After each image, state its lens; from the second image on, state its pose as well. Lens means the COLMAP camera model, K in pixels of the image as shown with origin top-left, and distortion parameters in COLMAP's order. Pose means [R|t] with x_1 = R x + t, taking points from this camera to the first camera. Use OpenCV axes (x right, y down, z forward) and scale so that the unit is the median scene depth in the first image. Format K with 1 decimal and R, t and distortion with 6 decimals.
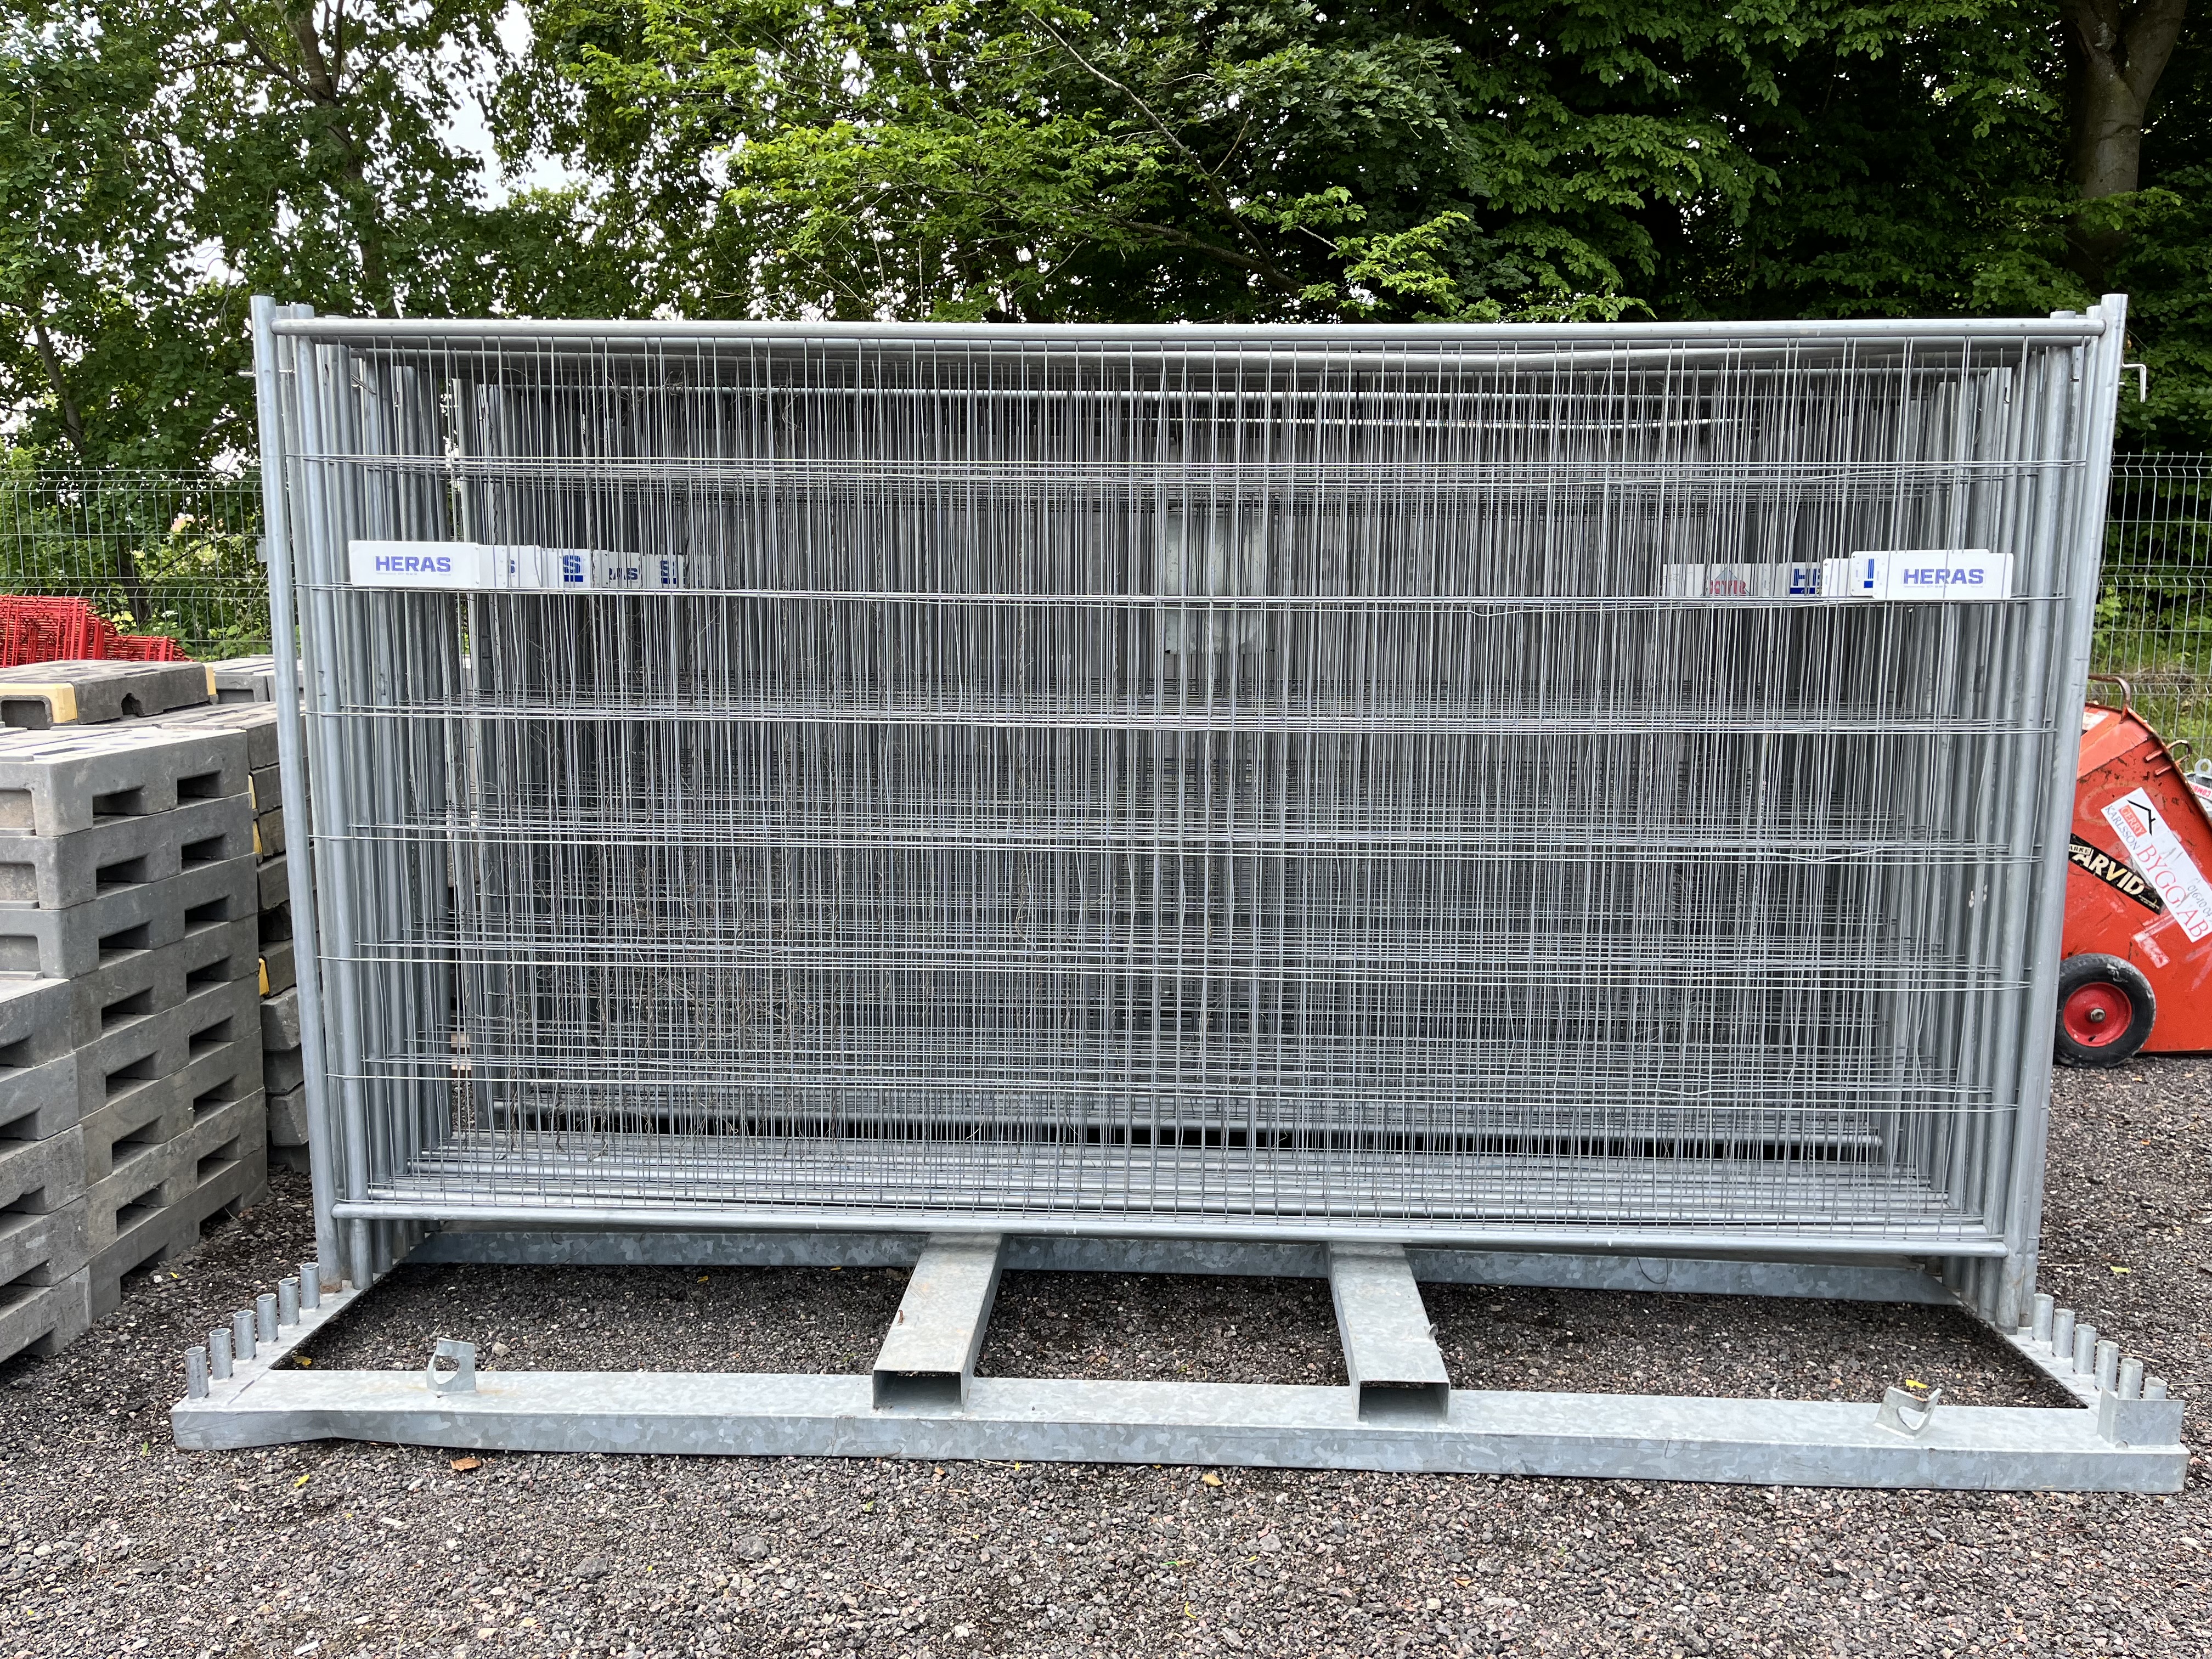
lens RADIAL K [[1795.7, 0, 1106.0], [0, 1795.7, 829.5], [0, 0, 1]] dist [0.088490, 0.000592]
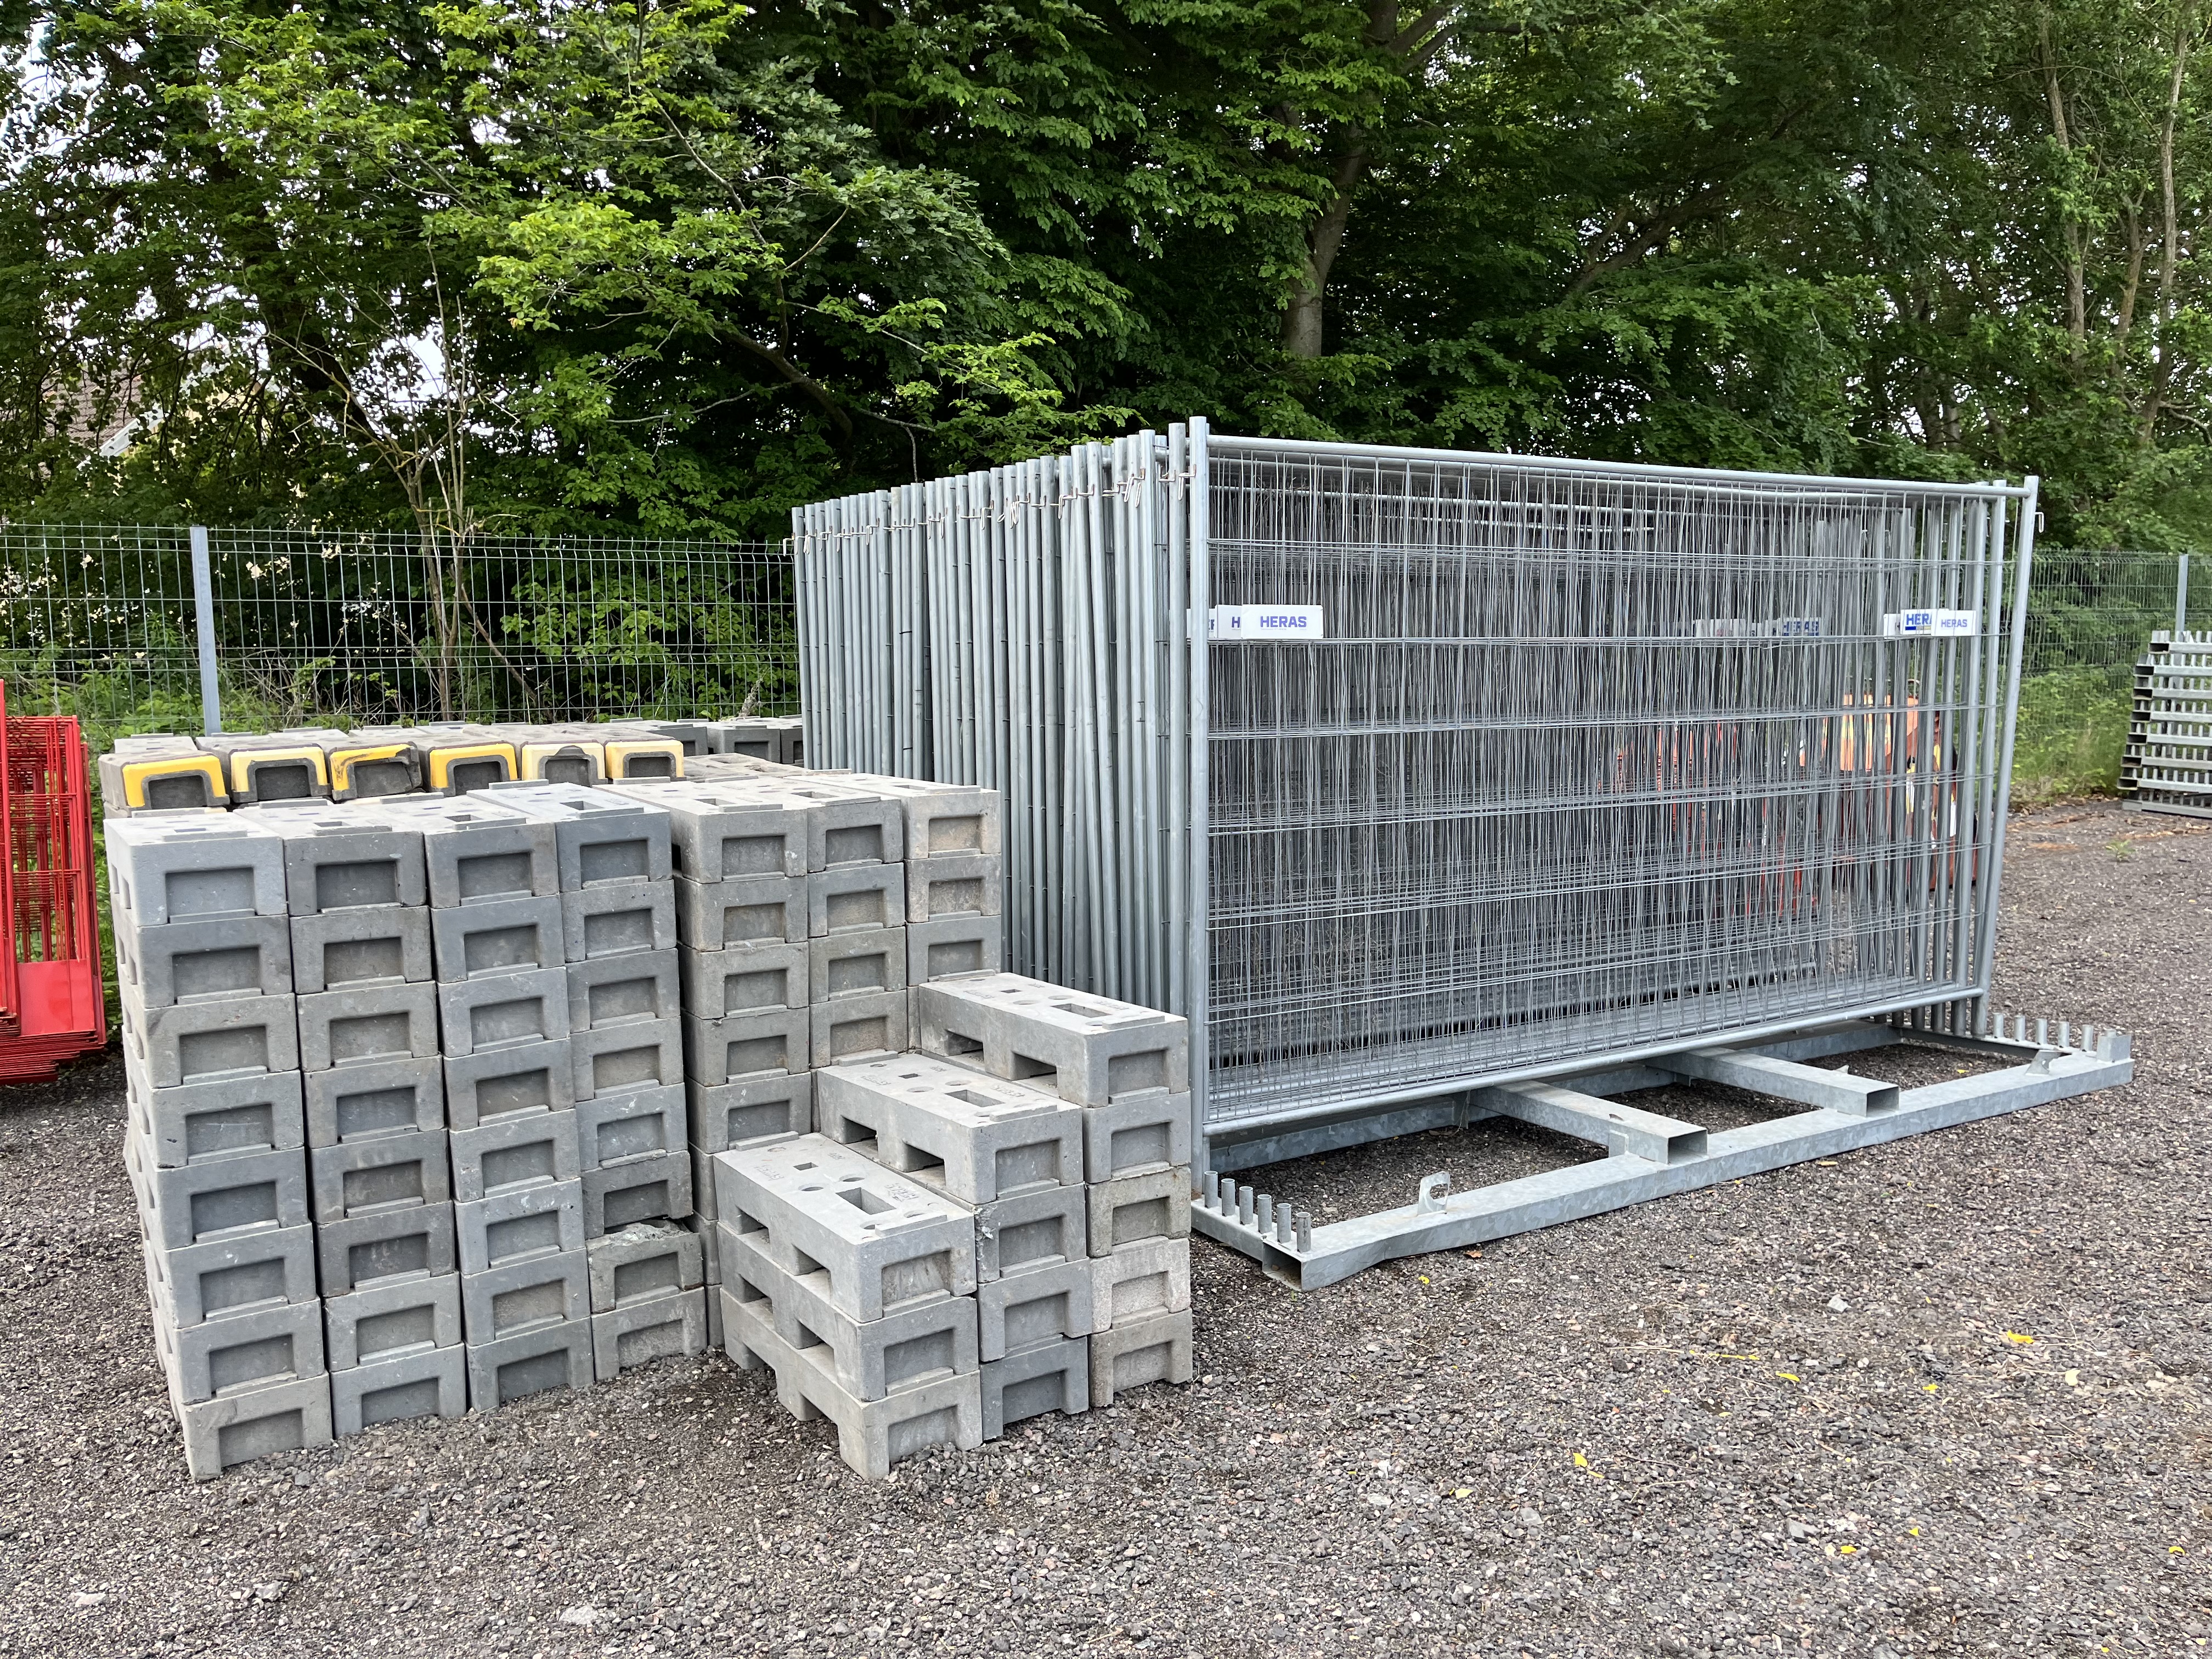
lens RADIAL K [[1795.7, 0, 1106.0], [0, 1795.7, 829.5], [0, 0, 1]] dist [0.088490, 0.000592]
pose [[0.794439, -0.072529, 0.602997, -1.208278], [0.088232, 0.996094, 0.003566, -0.009960], [-0.600900, 0.050371, 0.797735, 0.034214]]
